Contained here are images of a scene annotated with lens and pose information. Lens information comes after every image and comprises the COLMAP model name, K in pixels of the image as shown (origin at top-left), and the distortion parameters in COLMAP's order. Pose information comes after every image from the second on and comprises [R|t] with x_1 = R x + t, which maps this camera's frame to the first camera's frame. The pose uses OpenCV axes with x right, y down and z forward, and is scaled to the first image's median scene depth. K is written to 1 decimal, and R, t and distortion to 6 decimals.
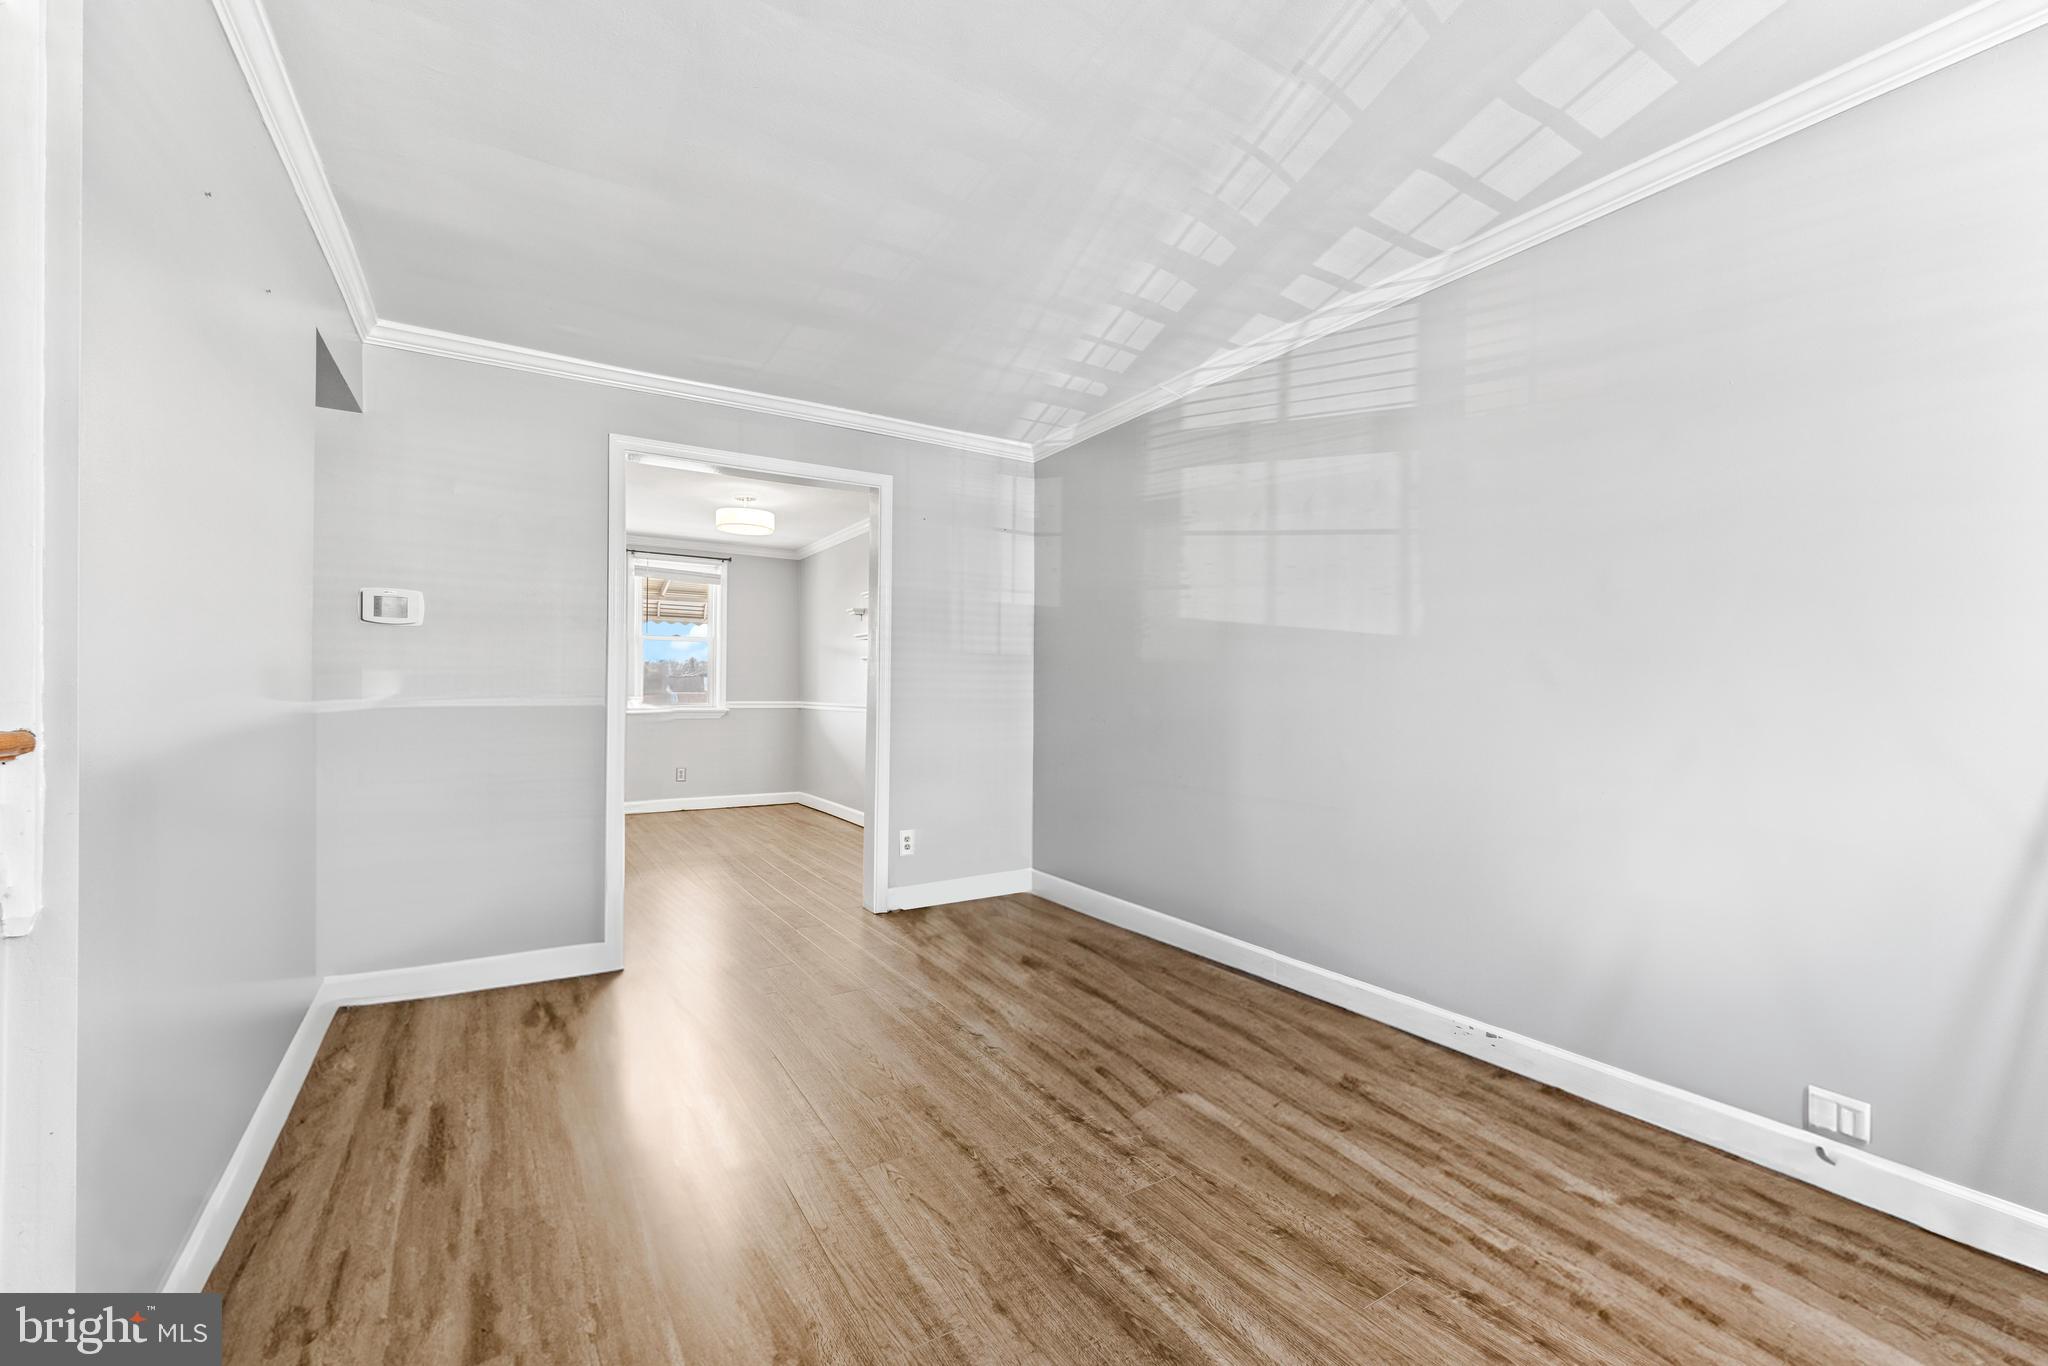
lens RADIAL K [[824.7, 0, 1039.9], [0, 824.7, 695.0], [0, 0, 1]] dist [-0.002789, -0.000590]
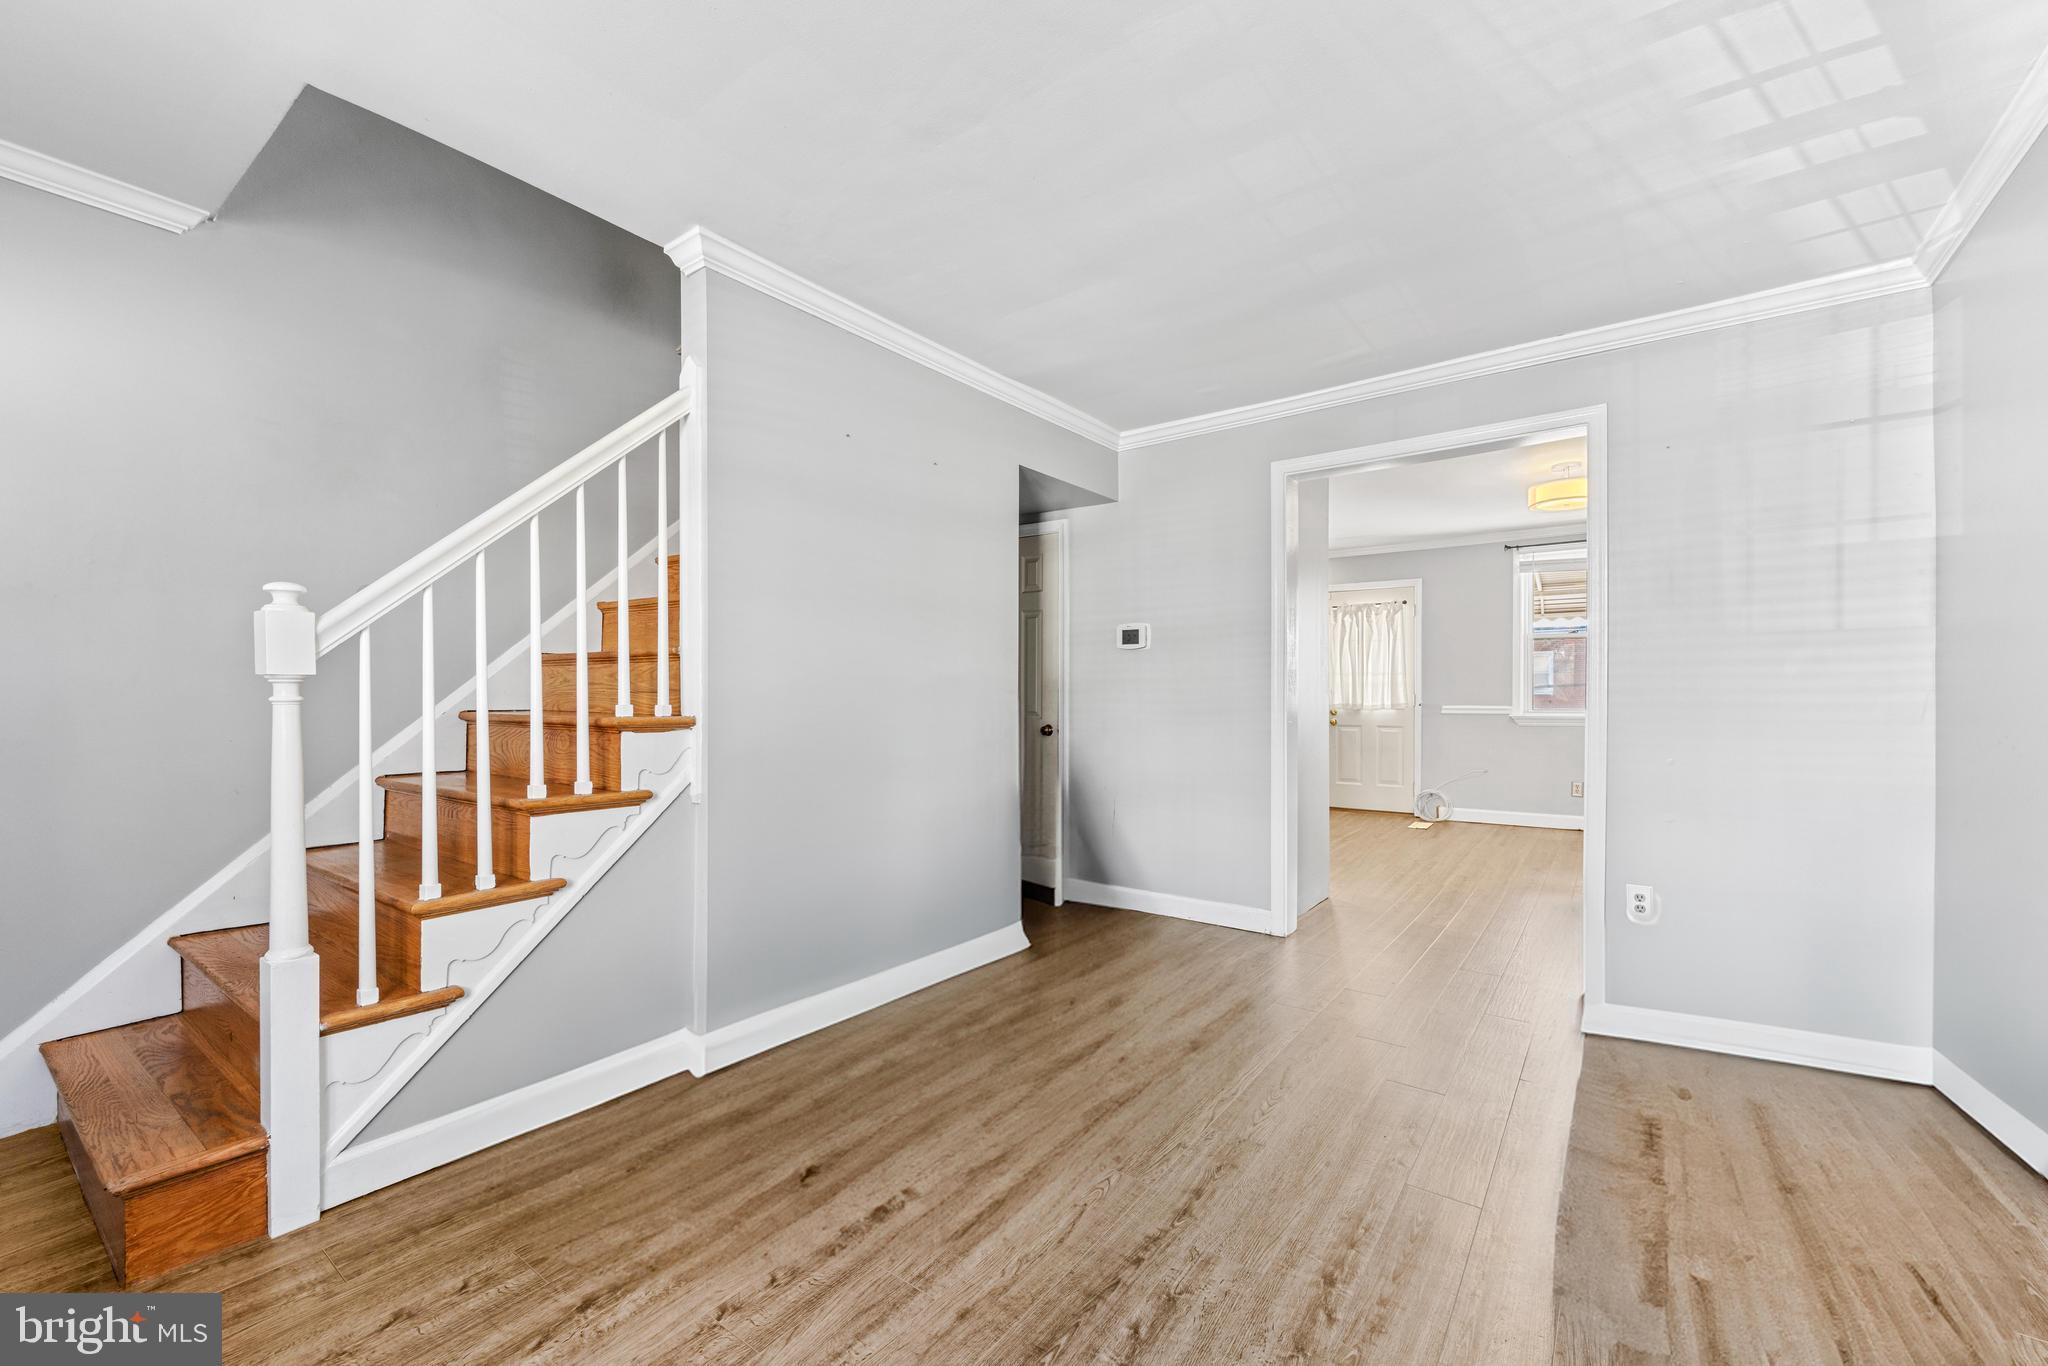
lens RADIAL K [[824.7, 0, 1039.8], [0, 824.7, 695.3], [0, 0, 1]] dist [-0.002789, -0.000590]
pose [[0.368743, -0.008705, -0.929491, 0.359314], [0.003802, 0.999962, -0.007856, 0.001482], [0.929524, -0.000637, 0.368762, 0.280932]]
